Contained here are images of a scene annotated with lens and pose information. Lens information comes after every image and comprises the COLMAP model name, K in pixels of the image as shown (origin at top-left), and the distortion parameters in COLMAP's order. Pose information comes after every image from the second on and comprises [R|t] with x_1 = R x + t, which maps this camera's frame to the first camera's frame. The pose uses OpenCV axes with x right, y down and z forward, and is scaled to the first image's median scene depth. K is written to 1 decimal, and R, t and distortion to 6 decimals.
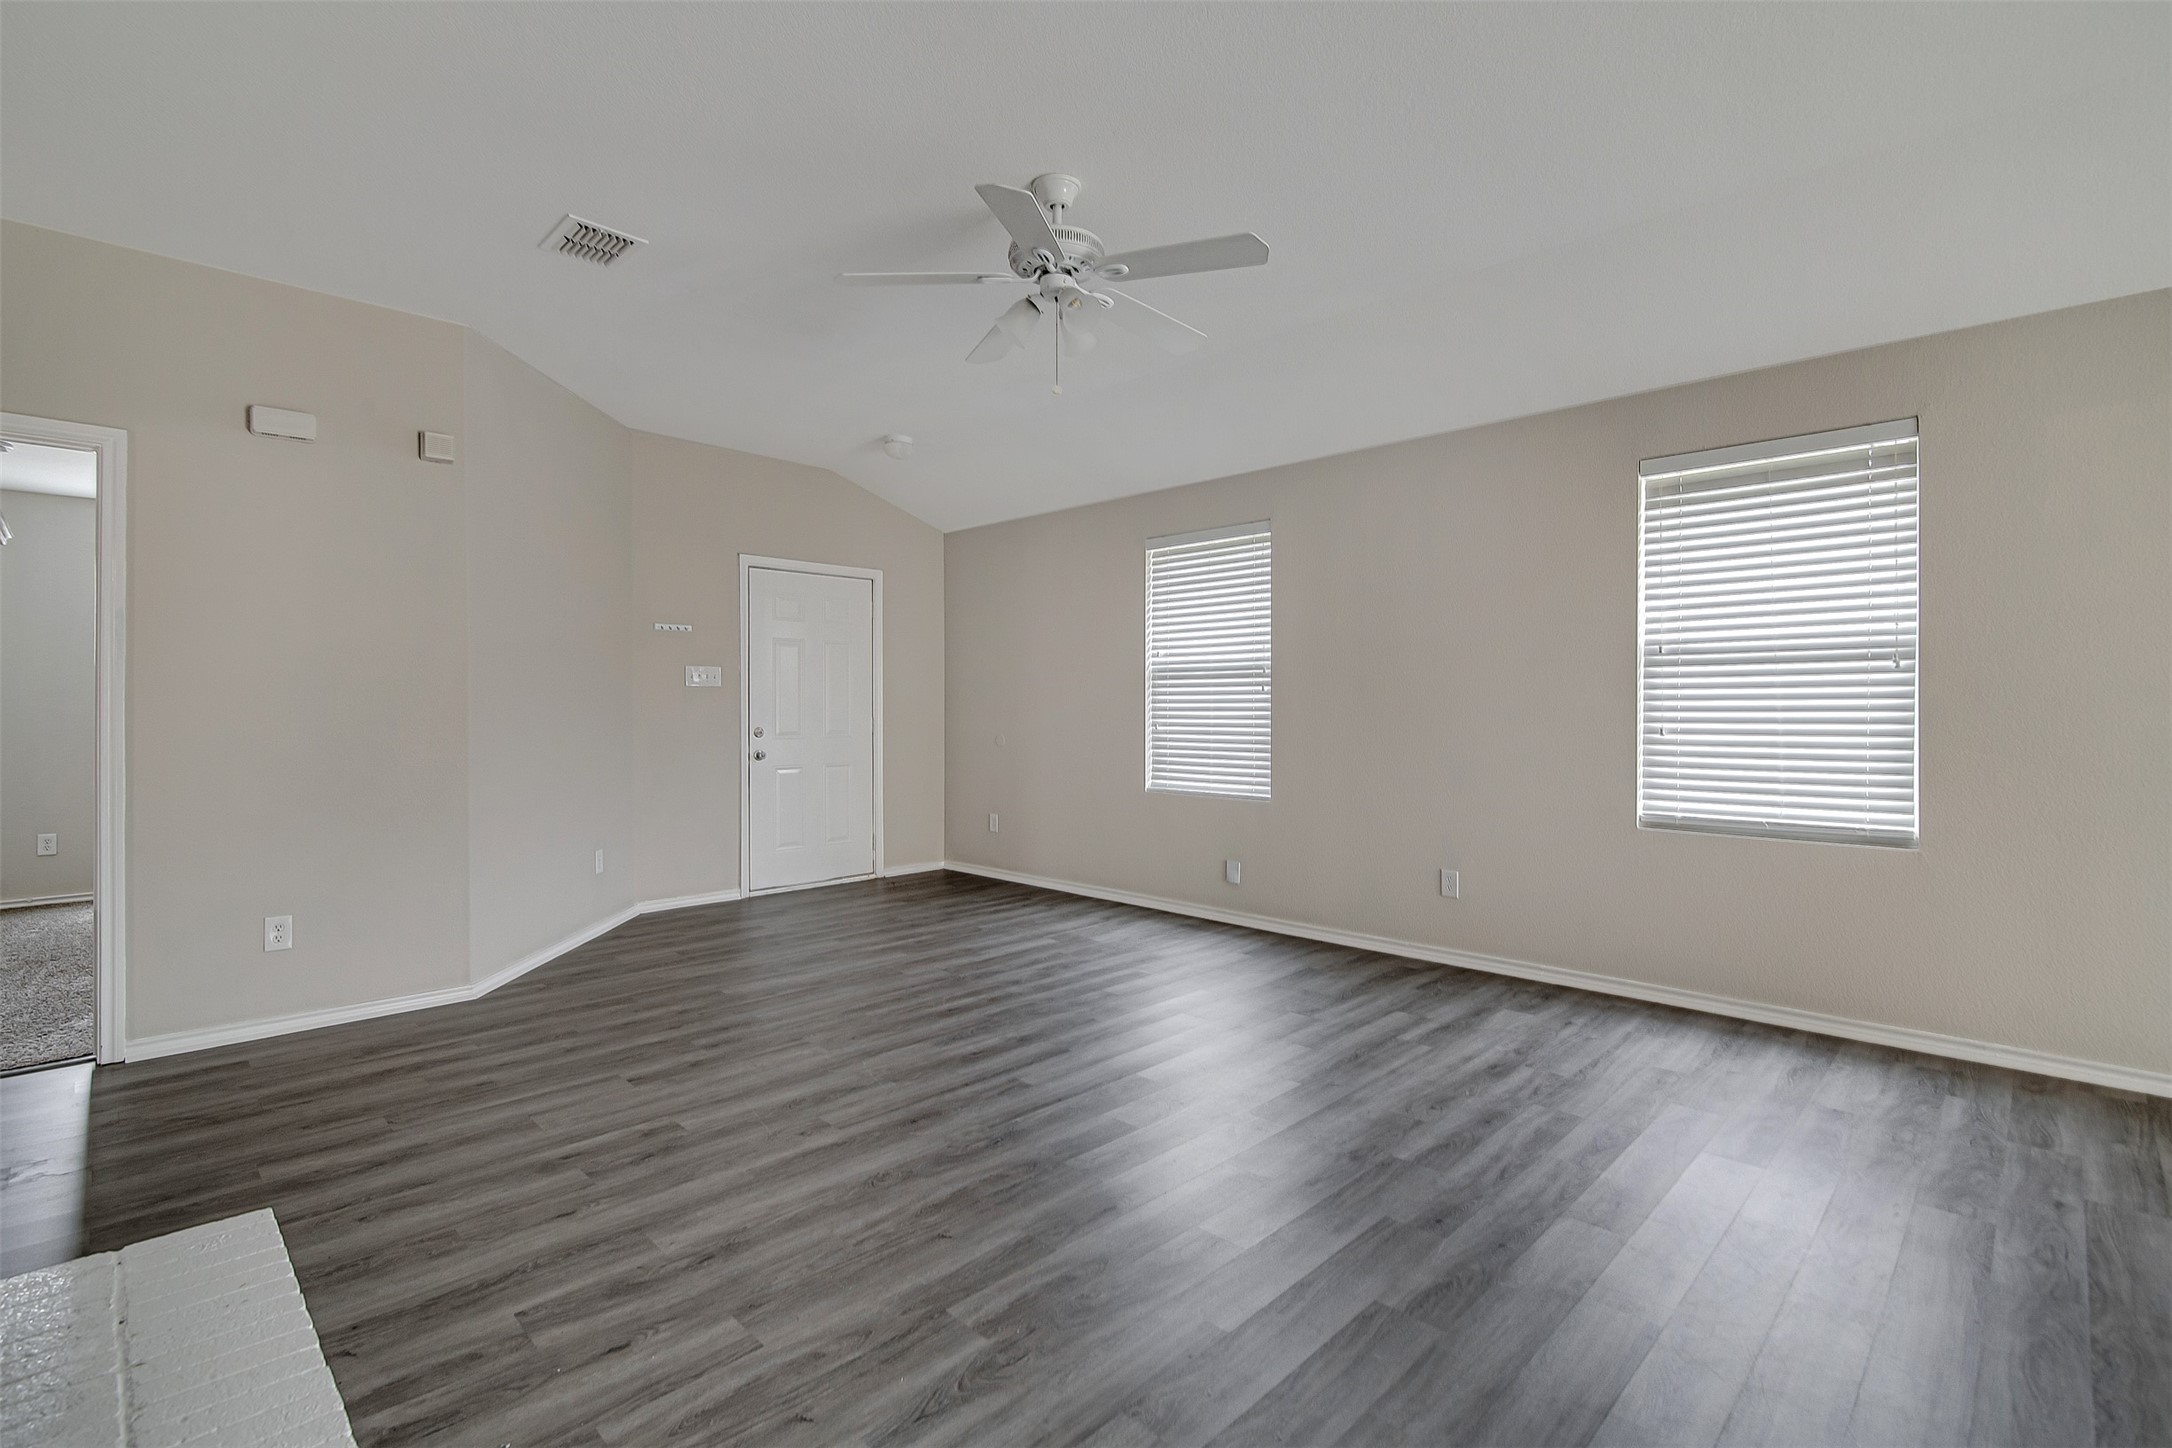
lens RADIAL K [[996.2, 0, 1089.1], [0, 996.2, 718.6], [0, 0, 1]] dist [-0.011672, -0.000315]
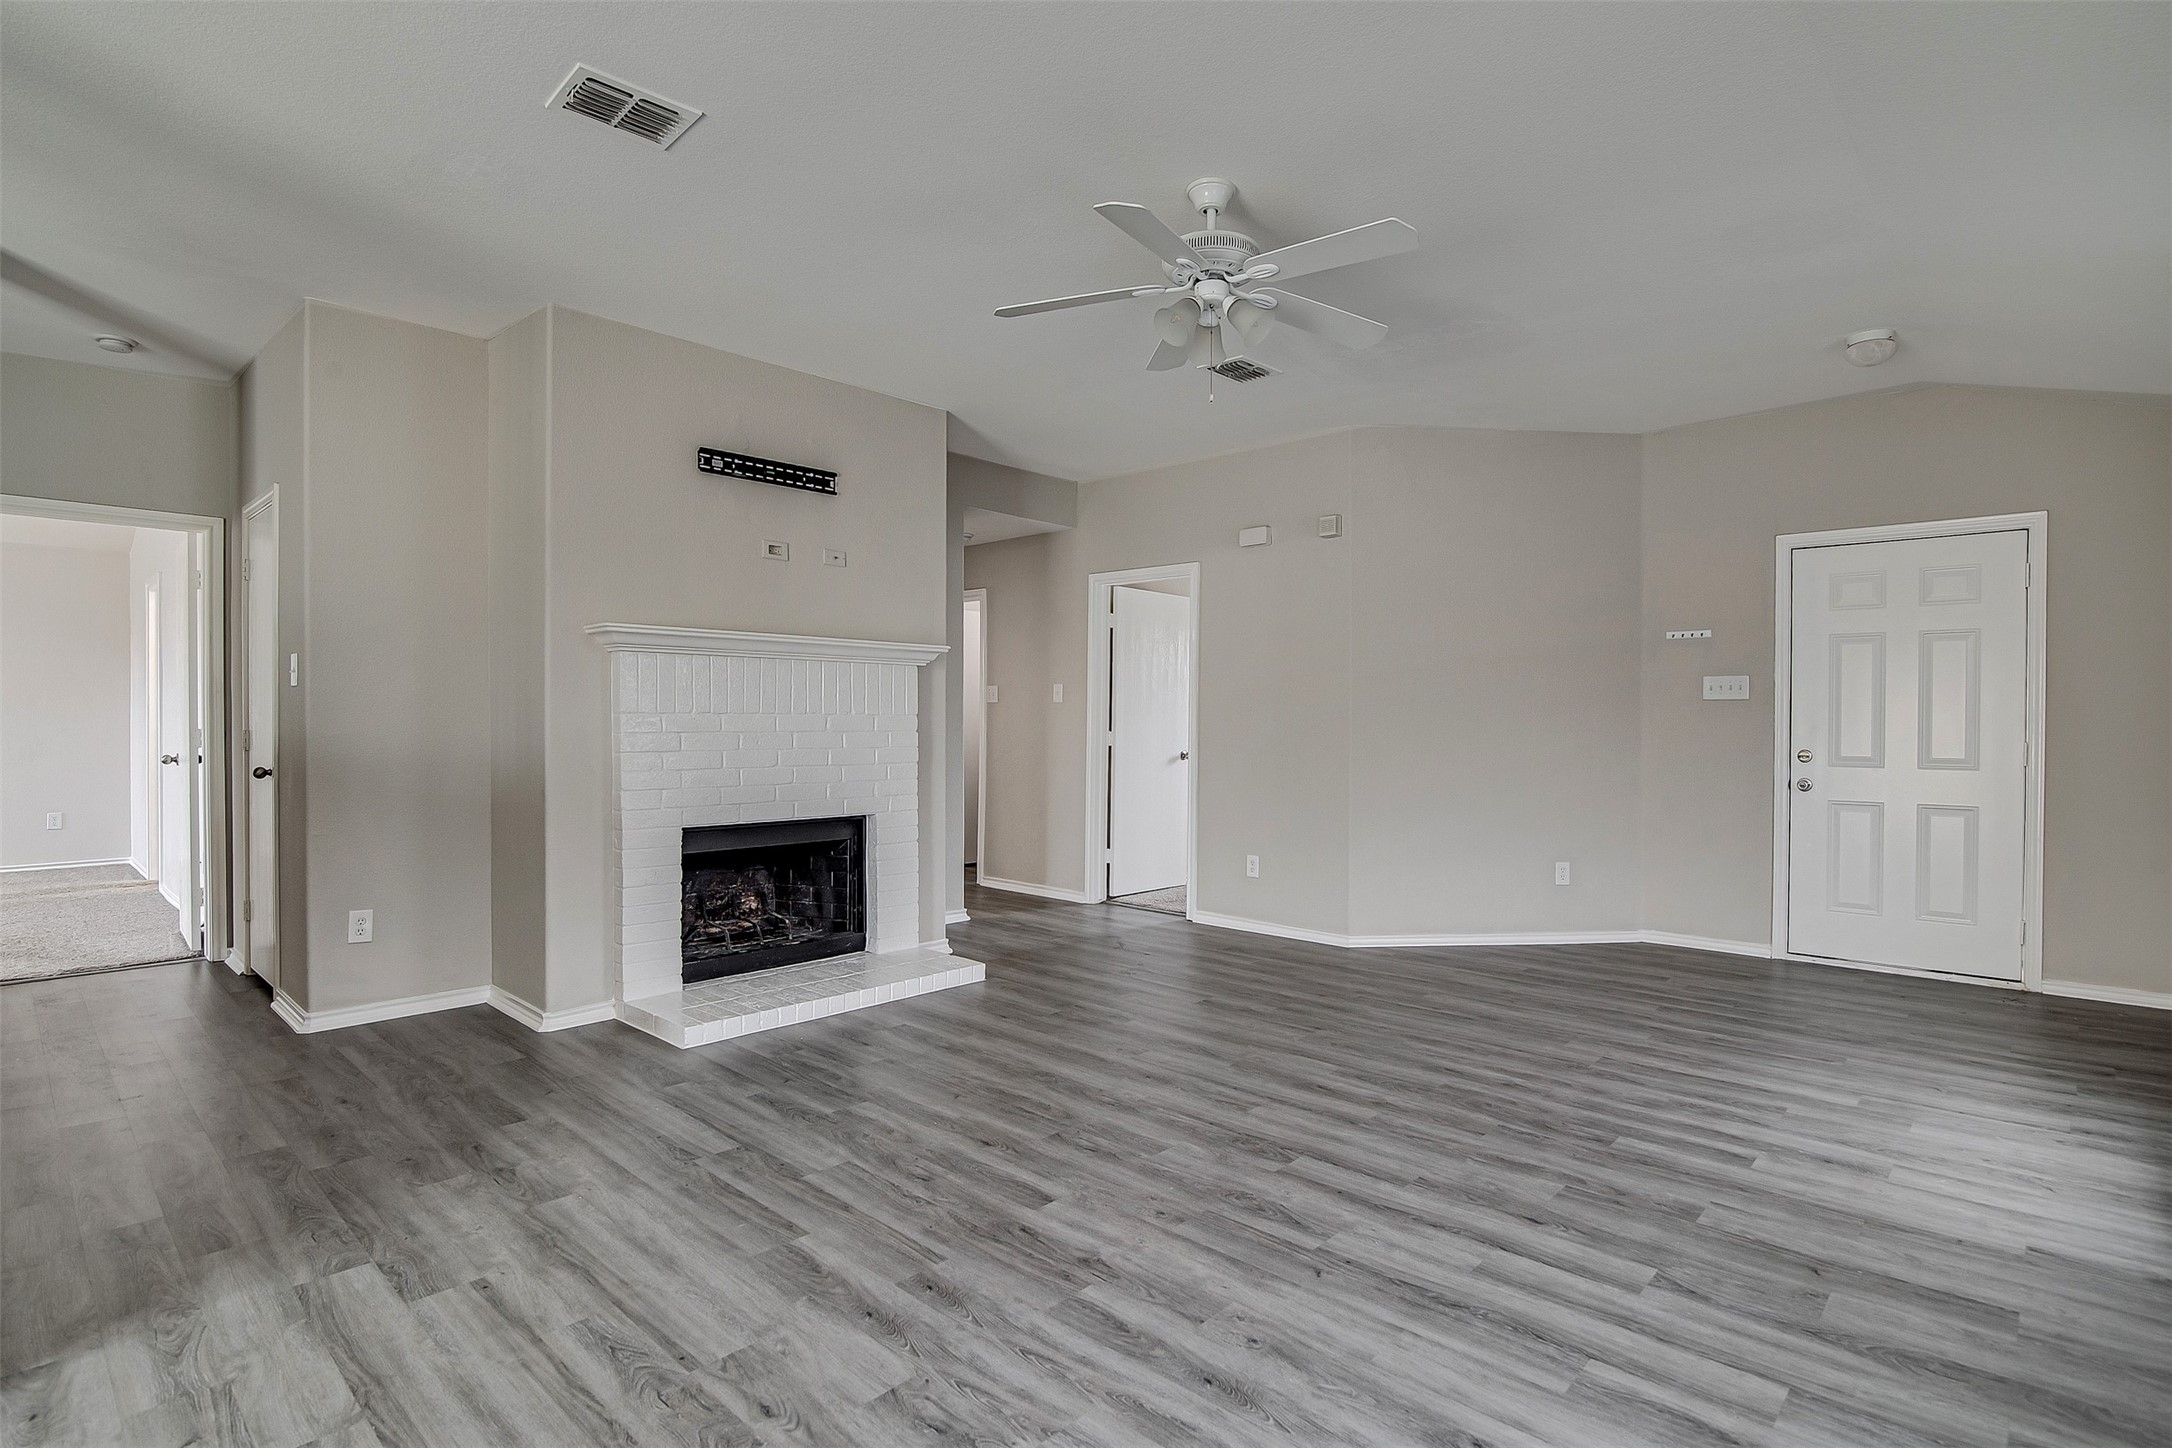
lens RADIAL K [[1059.8, 0, 1096.7], [0, 1059.8, 729.8], [0, 0, 1]] dist [-0.018861, -0.000065]
pose [[0.028046, 0.011582, -0.999540, 0.911345], [-0.016001, 0.999810, 0.011136, -0.013175], [0.999479, 0.015681, 0.028226, 0.771824]]
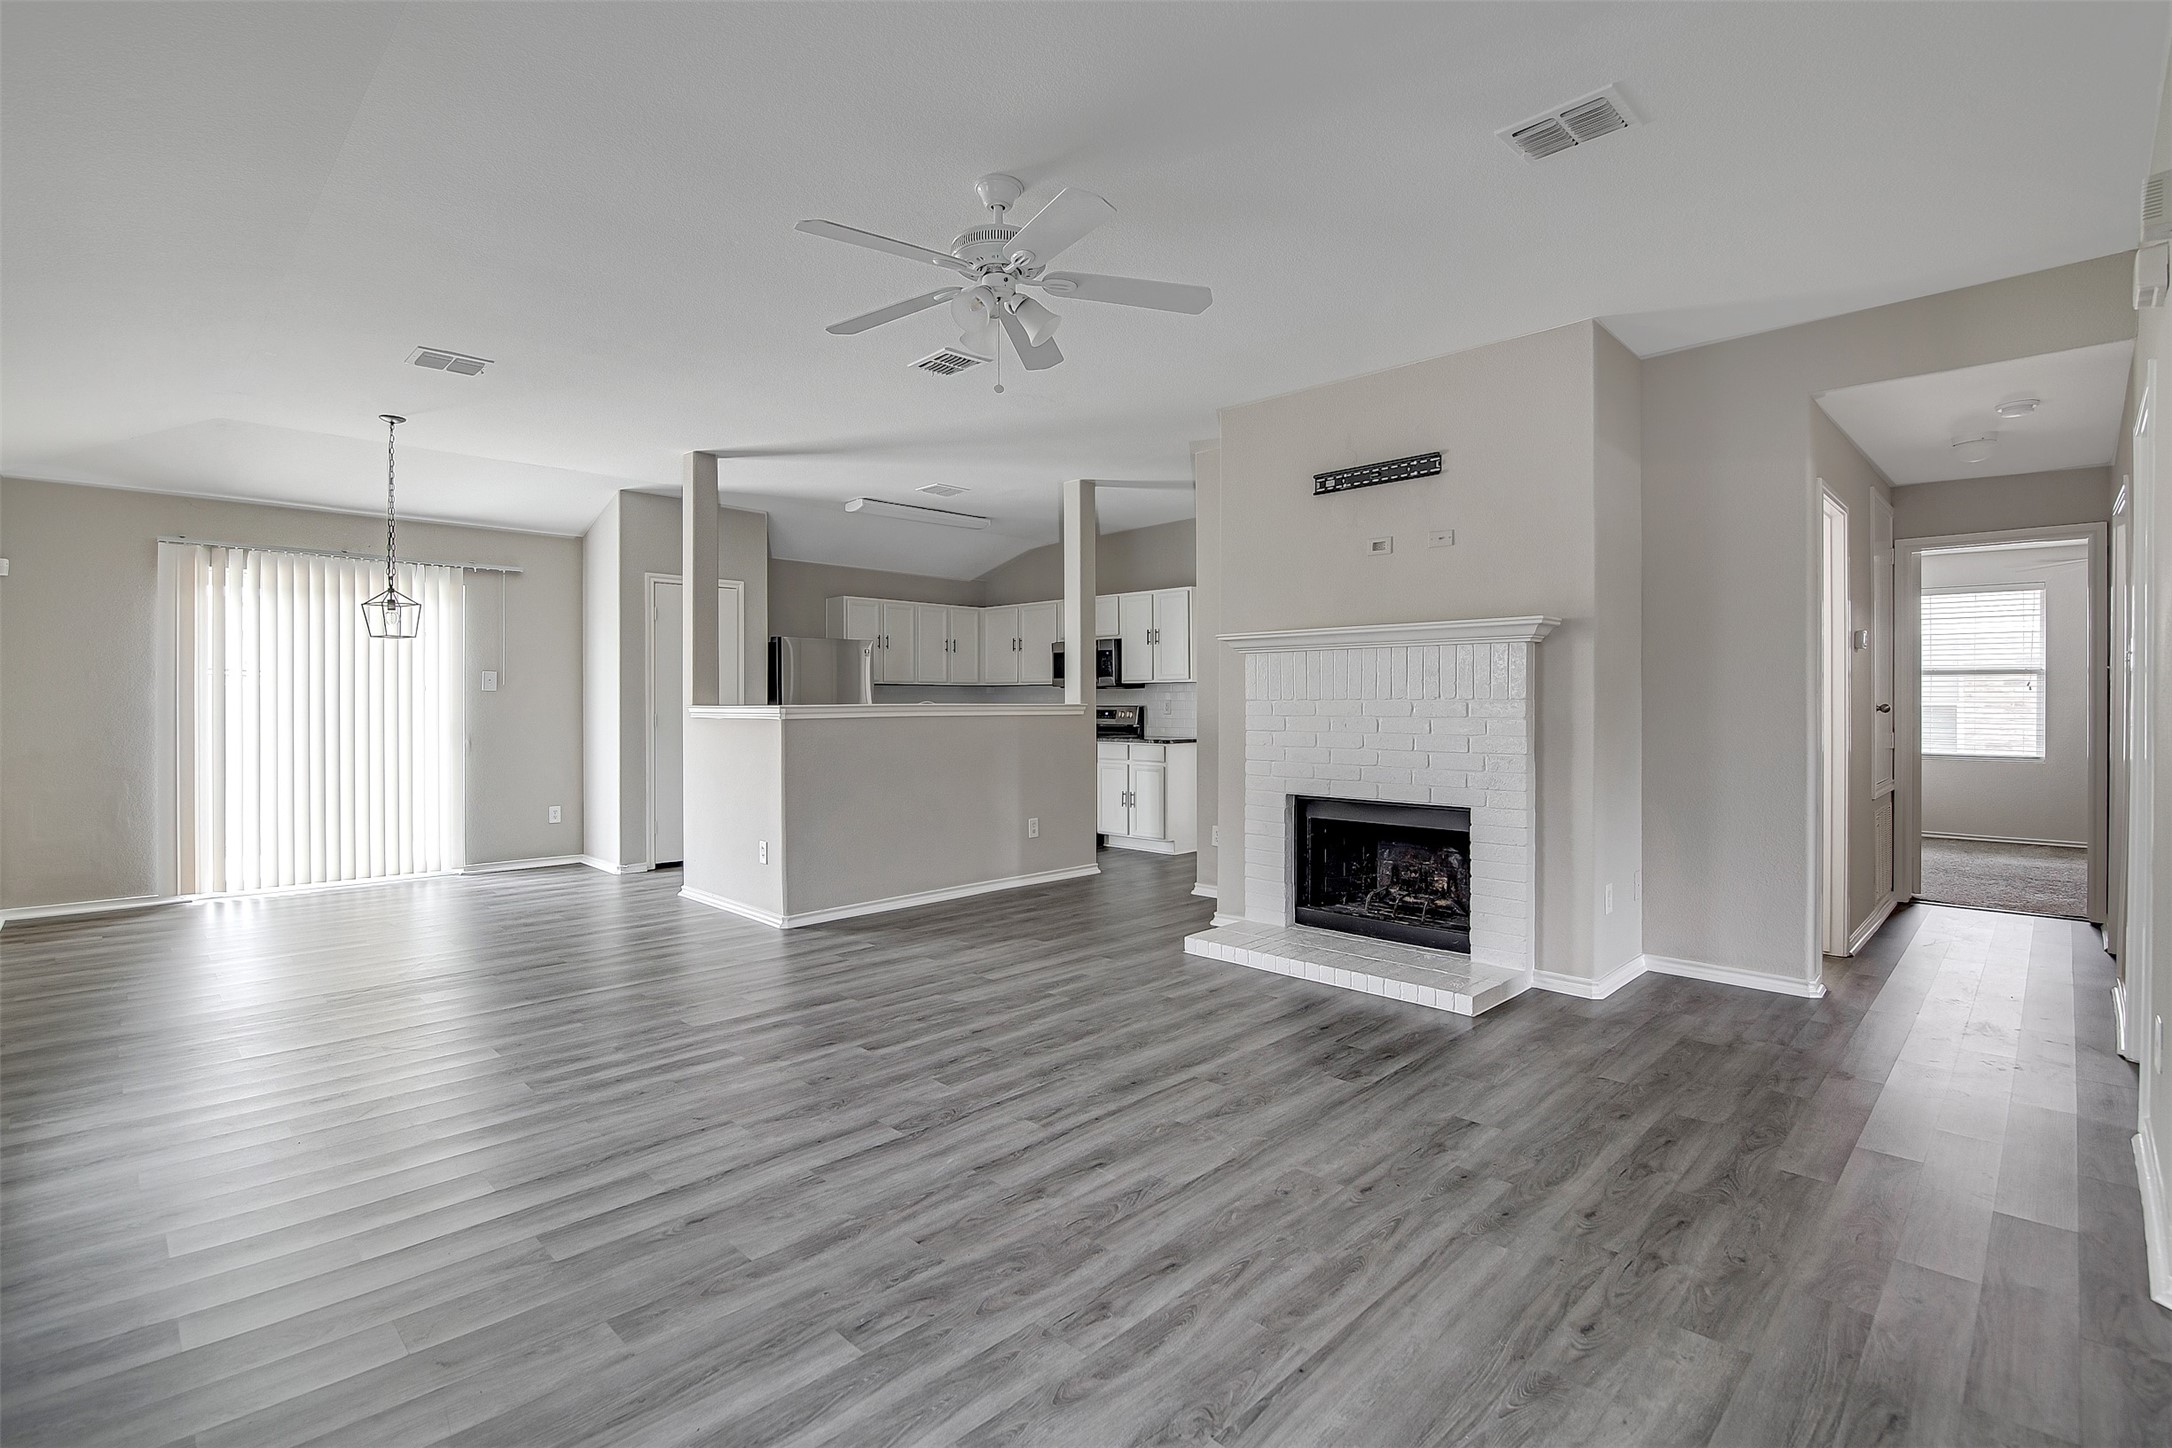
lens RADIAL K [[996.2, 0, 1092.9], [0, 996.2, 707.4], [0, 0, 1]] dist [-0.011672, -0.000315]
pose [[-0.999994, 0.003419, -0.000308, -0.113449], [0.003414, 0.999877, 0.015323, -0.024419], [0.000360, 0.015322, -0.999883, 1.802643]]
